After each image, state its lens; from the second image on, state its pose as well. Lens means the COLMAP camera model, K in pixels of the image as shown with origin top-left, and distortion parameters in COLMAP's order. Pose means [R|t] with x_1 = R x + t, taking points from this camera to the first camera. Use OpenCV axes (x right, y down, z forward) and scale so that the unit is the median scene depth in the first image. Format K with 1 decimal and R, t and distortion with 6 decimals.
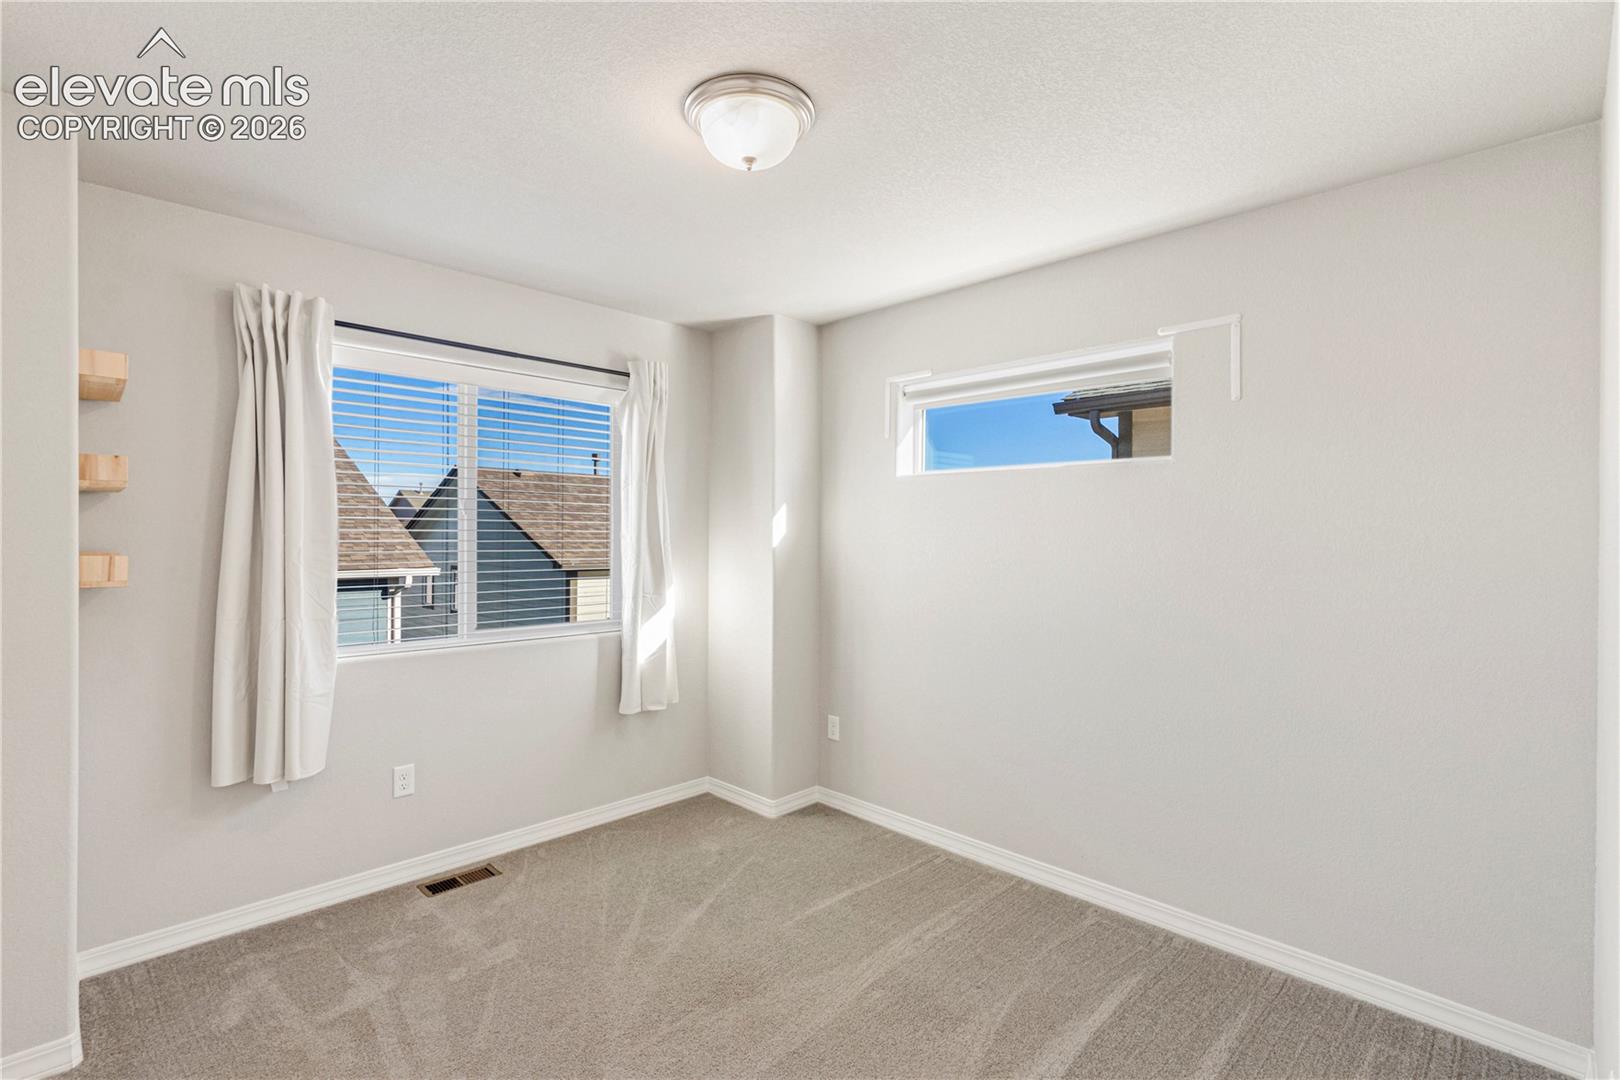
lens RADIAL K [[754.4, 0, 785.3], [0, 754.4, 534.3], [0, 0, 1]] dist [-0.000399, -0.000283]
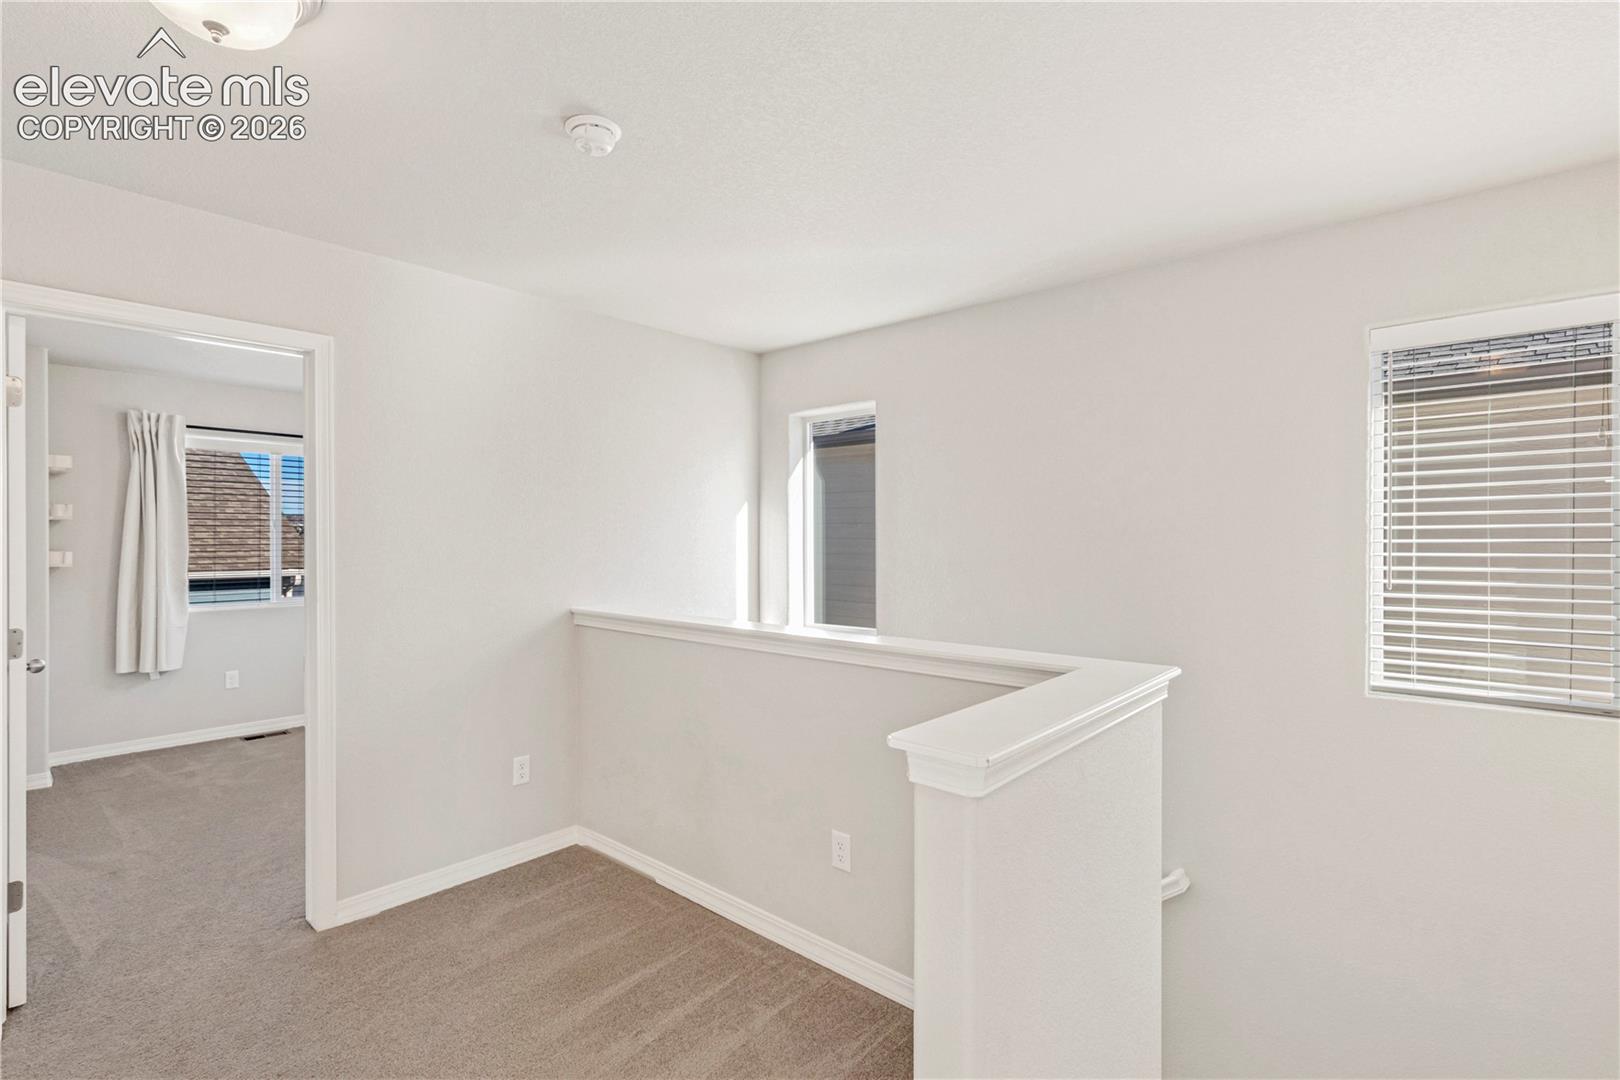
lens RADIAL K [[780.5, 0, 810.0], [0, 780.5, 540.0], [0, 0, 1]] dist [-0.002049, -0.000697]
pose [[0.996702, -0.002701, 0.081106, 0.802974], [0.002515, 0.999994, 0.002404, -0.003228], [-0.081112, -0.002192, 0.996703, -1.069752]]
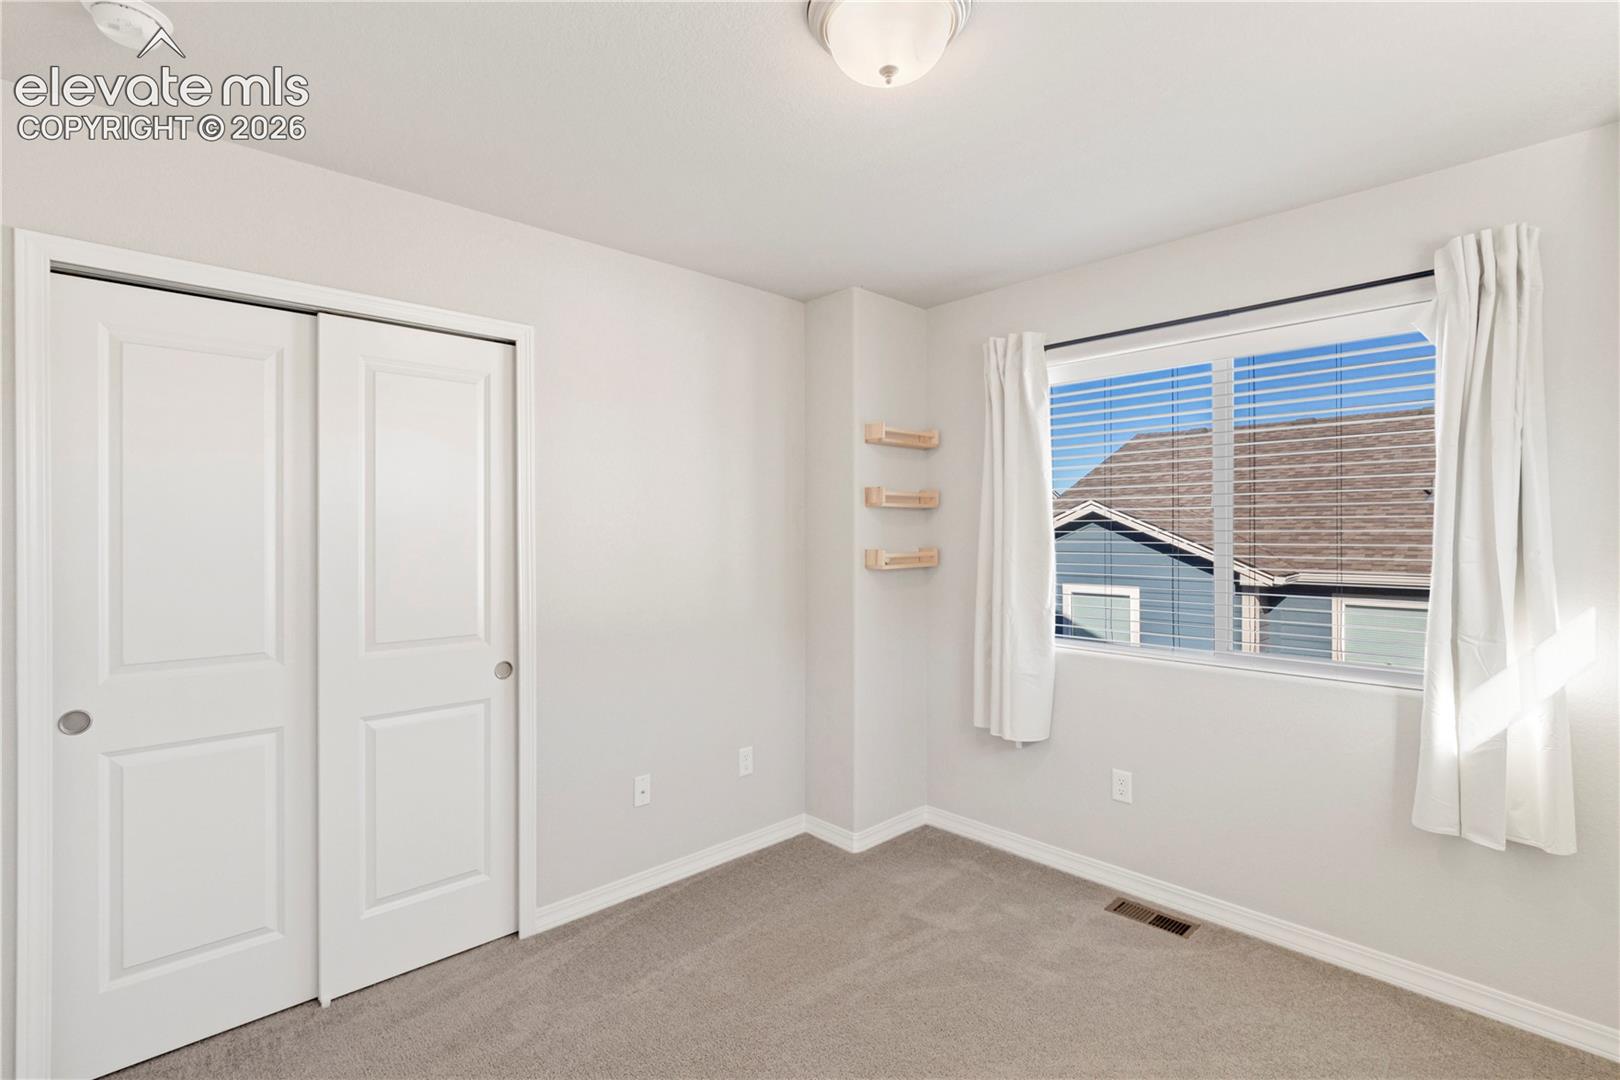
lens RADIAL K [[754.4, 0, 785.3], [0, 754.4, 534.3], [0, 0, 1]] dist [-0.000399, -0.000283]
pose [[-0.022906, -0.001056, -0.999737, 0.559650], [0.003571, 0.999993, -0.001138, -0.002673], [0.999731, -0.003596, -0.022902, 0.671602]]
